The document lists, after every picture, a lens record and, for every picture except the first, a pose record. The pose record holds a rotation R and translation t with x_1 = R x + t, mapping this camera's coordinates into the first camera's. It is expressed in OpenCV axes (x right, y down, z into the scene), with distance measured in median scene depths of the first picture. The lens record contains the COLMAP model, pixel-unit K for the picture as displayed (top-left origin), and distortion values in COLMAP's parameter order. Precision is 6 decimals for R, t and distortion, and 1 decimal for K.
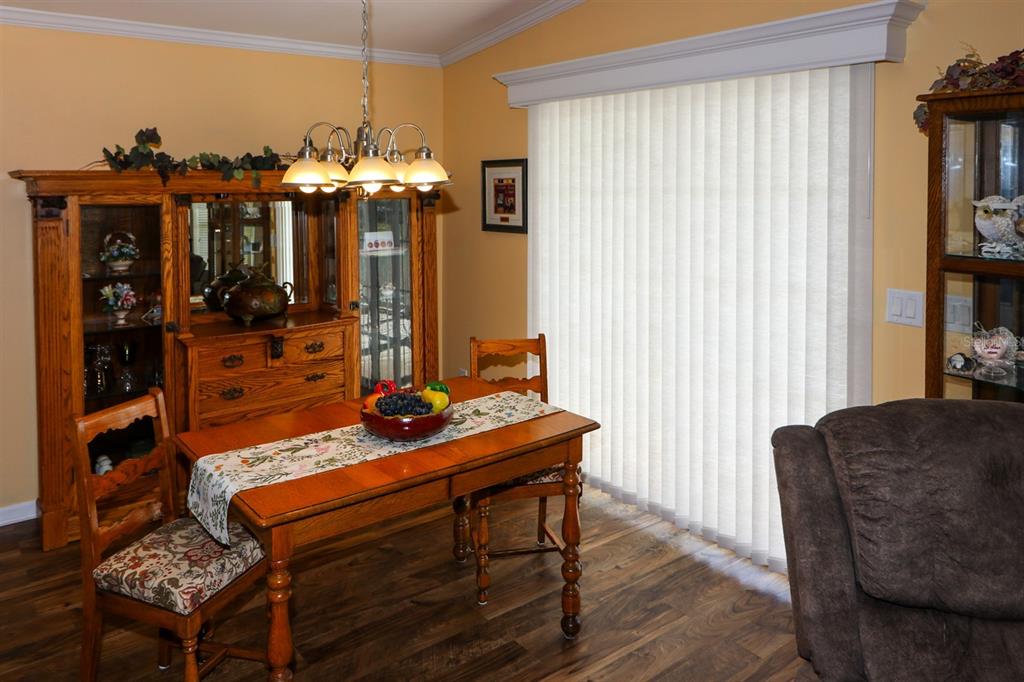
lens RADIAL K [[761.8, 0, 487.1], [0, 761.8, 193.8], [0, 0, 1]] dist [0.005148, -0.002204]
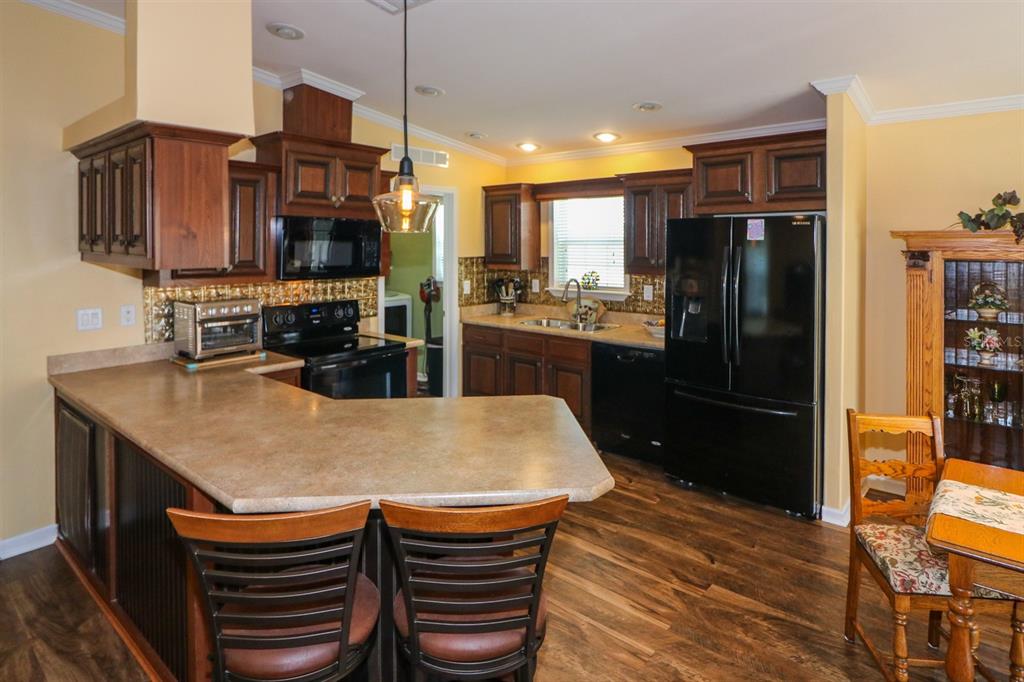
lens RADIAL K [[602.0, 0, 519.7], [0, 602.0, 253.8], [0, 0, 1]] dist [0.012836, -0.008128]
pose [[0.219139, 0.030170, -0.975227, 0.267393], [-0.018448, 0.999471, 0.026775, -0.006500], [0.975519, 0.012123, 0.219580, 0.119721]]
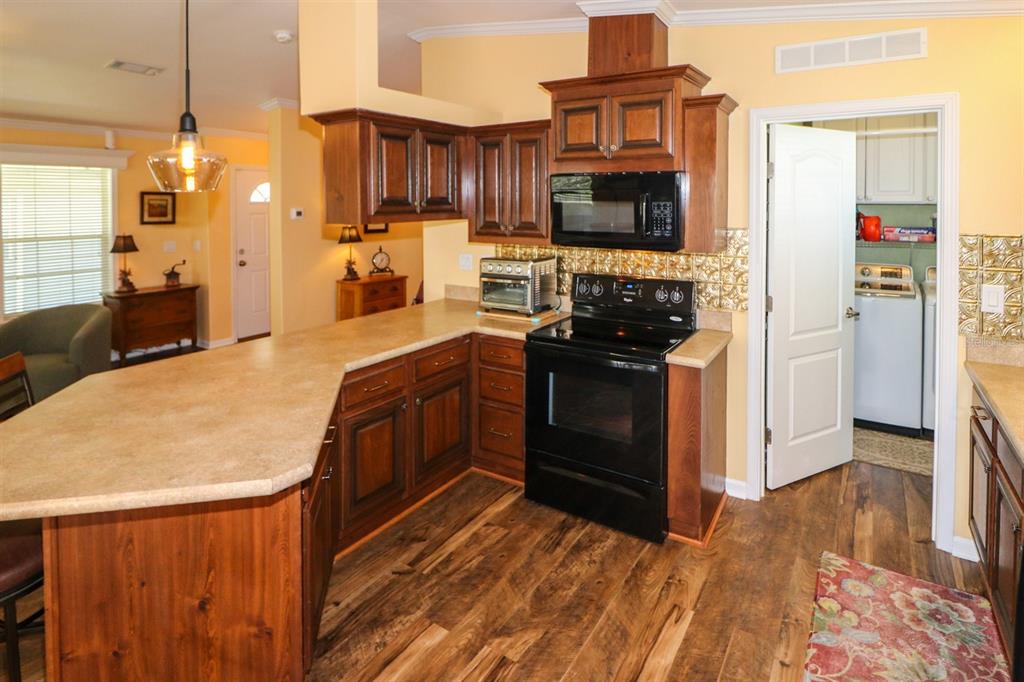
lens RADIAL K [[549.5, 0, 497.9], [0, 549.5, 218.4], [0, 0, 1]] dist [-0.011329, 0.000341]
pose [[-0.944427, 0.019776, -0.328126, -0.497454], [0.005617, 0.999014, 0.044043, -0.005550], [0.328673, 0.039752, -0.943607, 0.764295]]
